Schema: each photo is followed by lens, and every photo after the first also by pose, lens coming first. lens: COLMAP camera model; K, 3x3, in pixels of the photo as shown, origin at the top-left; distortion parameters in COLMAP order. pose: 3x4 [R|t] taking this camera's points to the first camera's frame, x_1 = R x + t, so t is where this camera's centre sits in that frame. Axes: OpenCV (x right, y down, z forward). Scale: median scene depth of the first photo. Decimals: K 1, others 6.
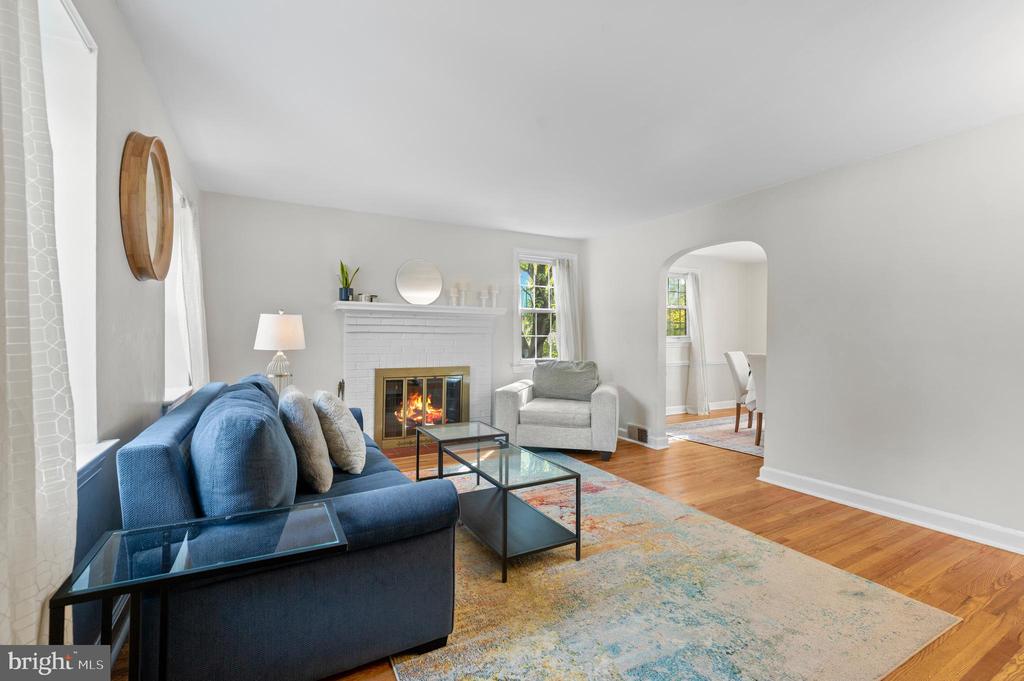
lens RADIAL K [[448.5, 0, 512.5], [0, 448.5, 336.2], [0, 0, 1]] dist [-0.002119, -0.000172]
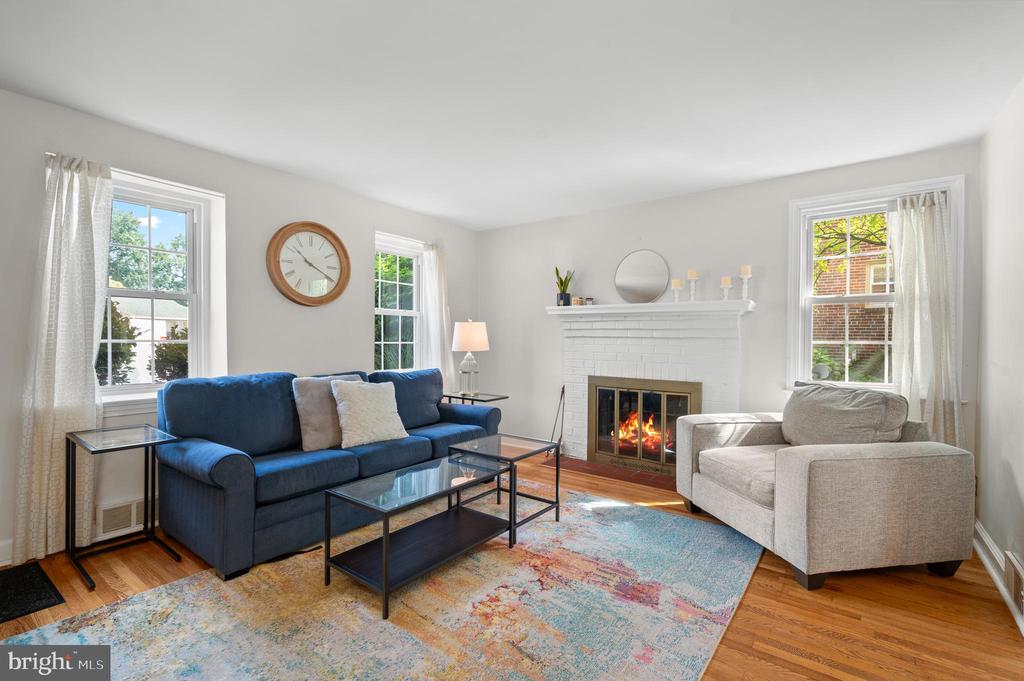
lens RADIAL K [[460.3, 0, 514.3], [0, 460.3, 342.7], [0, 0, 1]] dist [-0.001304, 0.000212]
pose [[0.408906, 0.002256, -0.912574, 0.586397], [-0.008285, 0.999965, -0.001241, 0.006788], [0.912539, 0.008068, 0.408910, 0.522517]]
